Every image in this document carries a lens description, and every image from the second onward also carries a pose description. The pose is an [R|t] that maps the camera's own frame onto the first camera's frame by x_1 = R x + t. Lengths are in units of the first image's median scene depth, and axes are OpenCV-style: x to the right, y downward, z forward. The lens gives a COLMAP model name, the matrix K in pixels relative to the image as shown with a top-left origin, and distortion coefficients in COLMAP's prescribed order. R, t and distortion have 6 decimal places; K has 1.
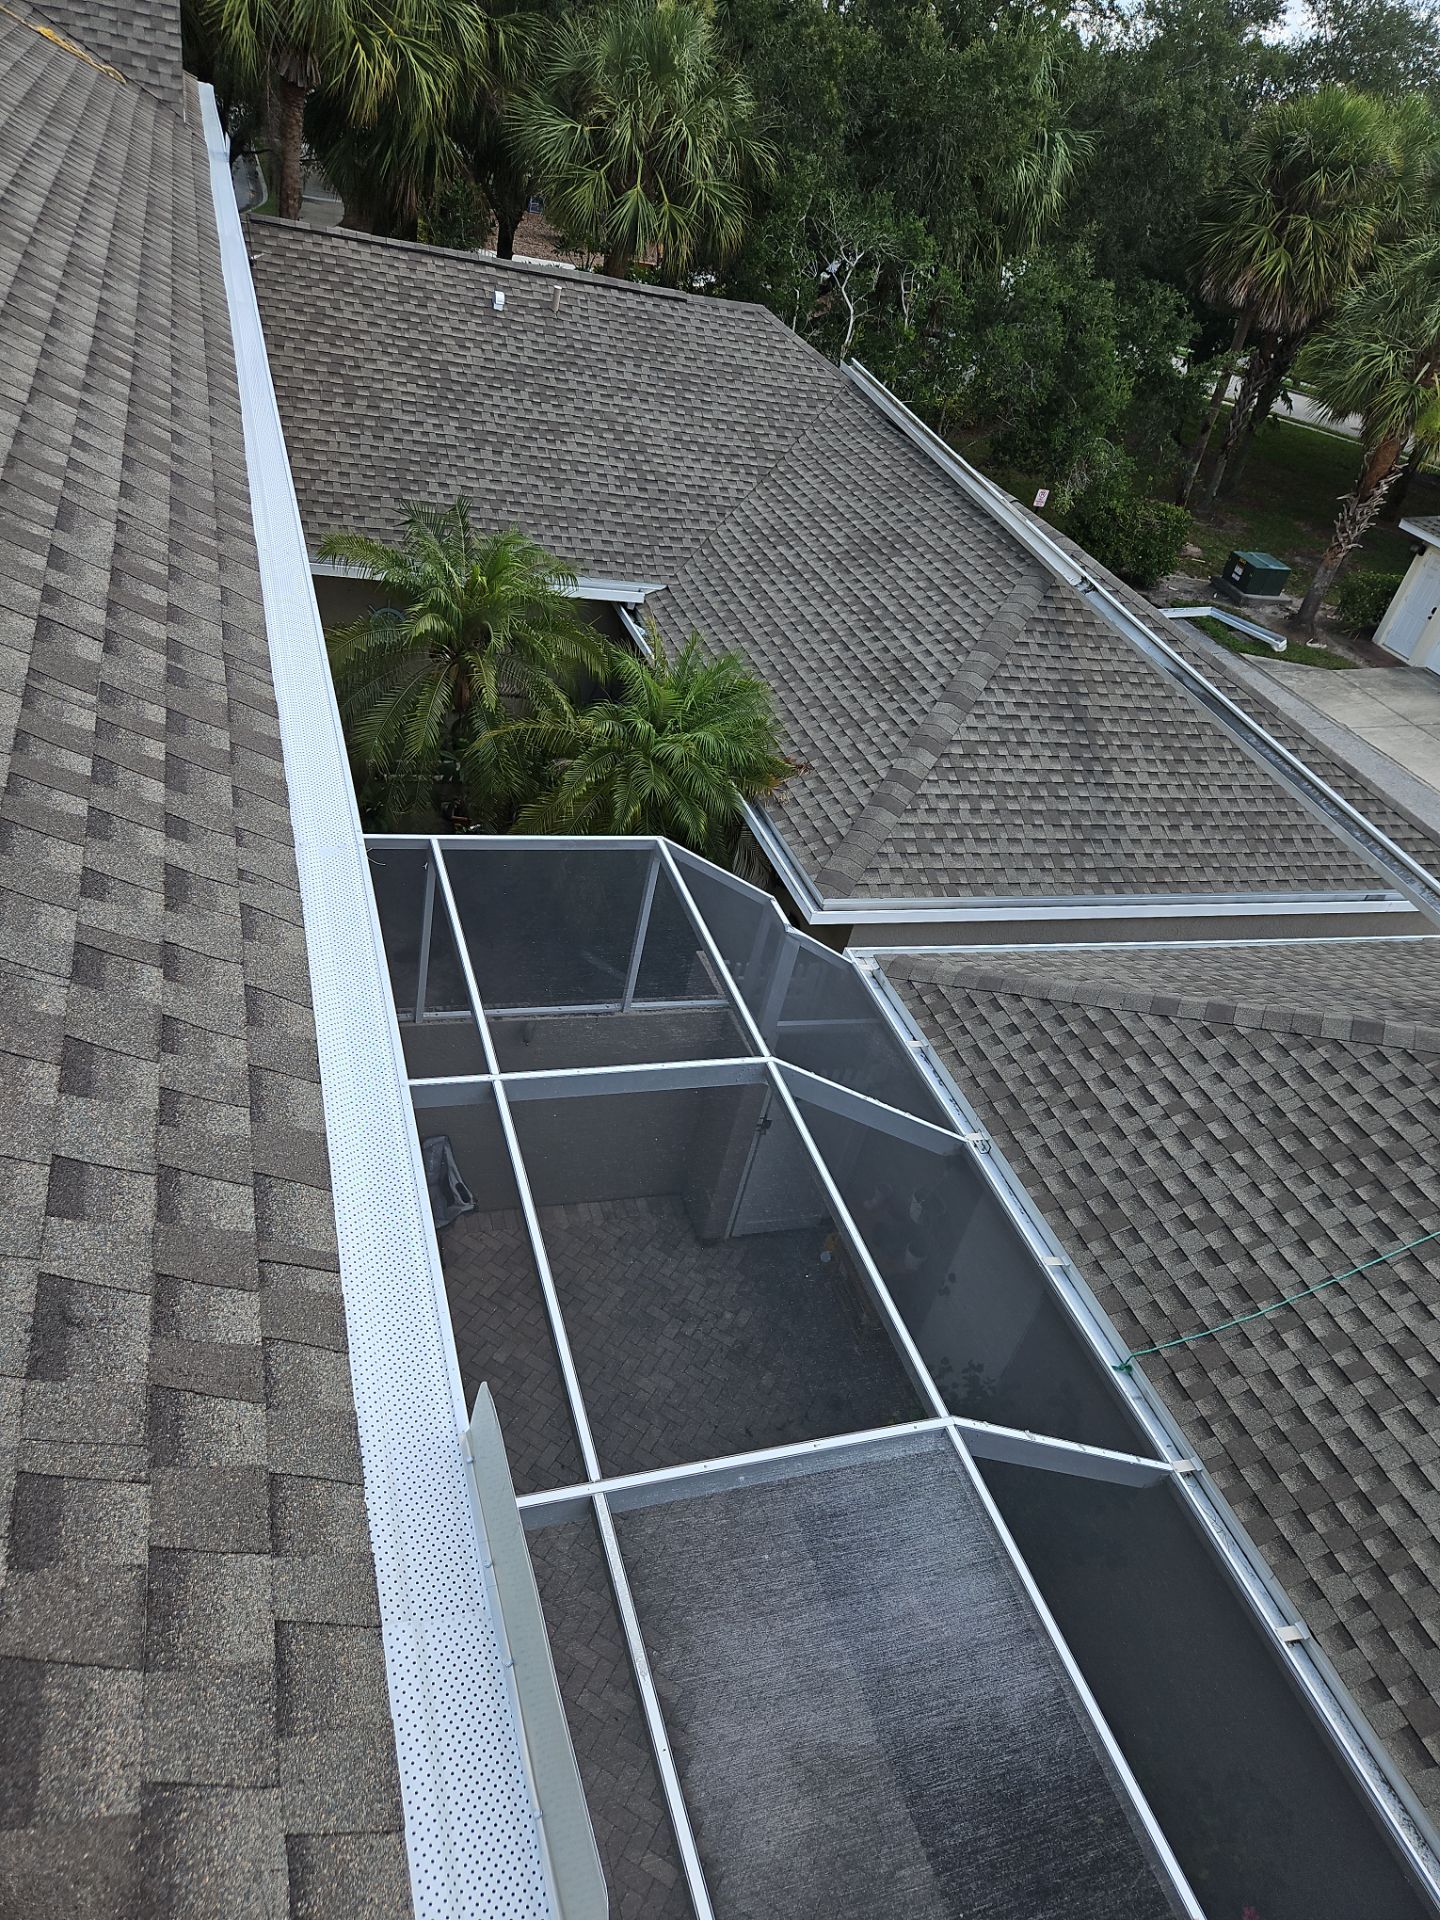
lens RADIAL K [[1279.5, 0, 700.0], [0, 1279.5, 935.7], [0, 0, 1]] dist [0.067217, -0.050376]
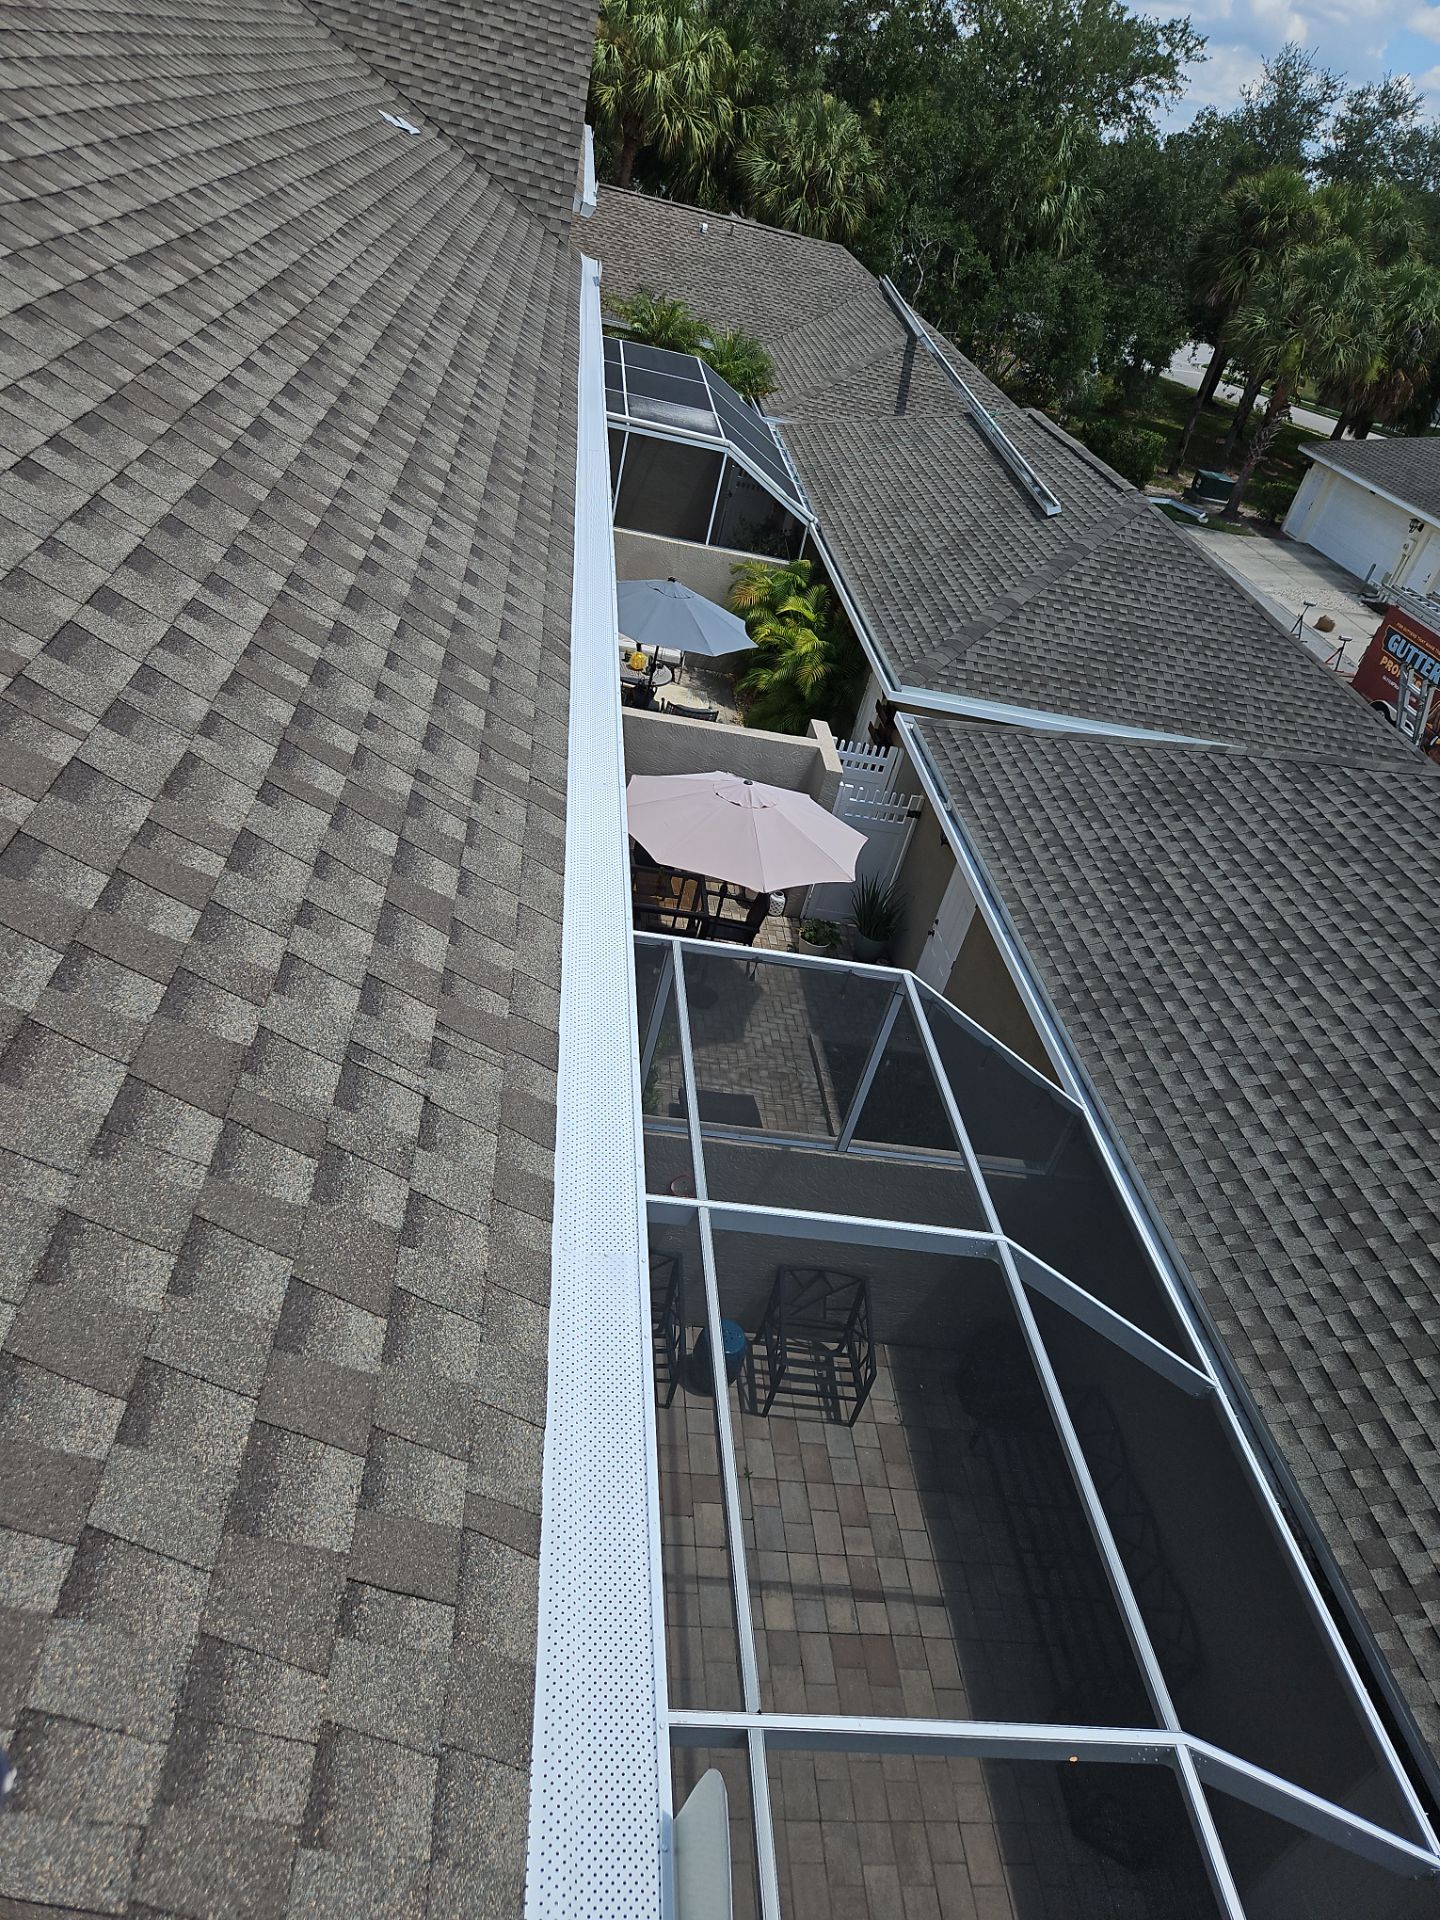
lens RADIAL K [[1279.8, 0, 711.9], [0, 1279.8, 955.0], [0, 0, 1]] dist [0.072491, -0.058025]
pose [[0.974486, 0.135135, -0.179208, 0.959889], [-0.146818, 0.987713, -0.053552, 1.915902], [0.169770, 0.078496, 0.982353, -2.383828]]
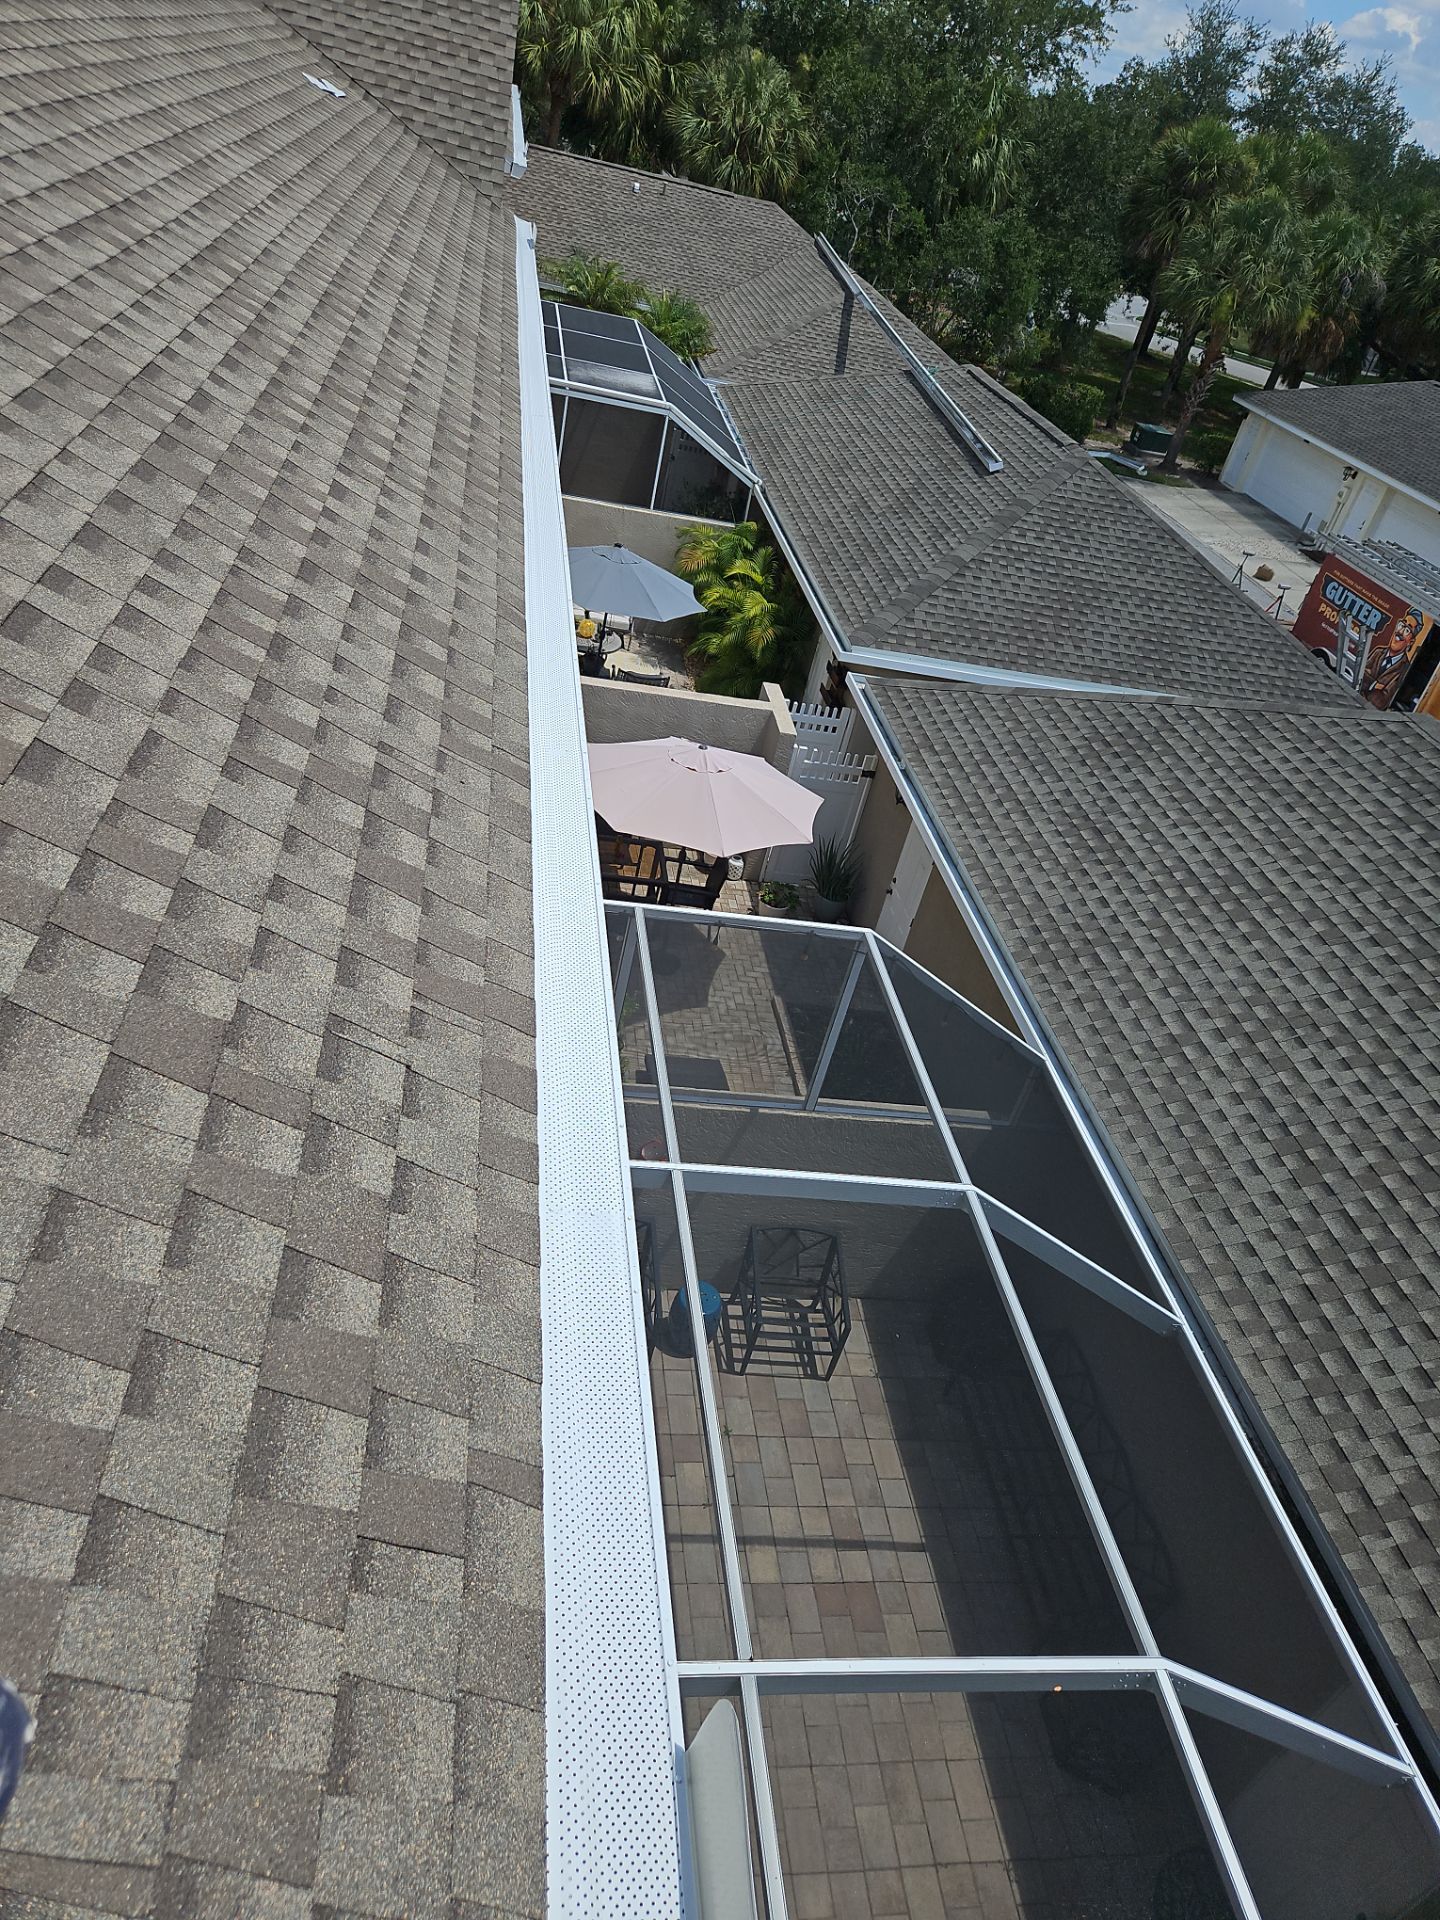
lens RADIAL K [[1279.8, 0, 712.8], [0, 1279.8, 942.4], [0, 0, 1]] dist [0.072491, -0.058025]
pose [[0.984103, 0.102708, -0.144890, 0.956533], [-0.109784, 0.993080, -0.041698, 1.918668], [0.139605, 0.056941, 0.988569, -2.388814]]
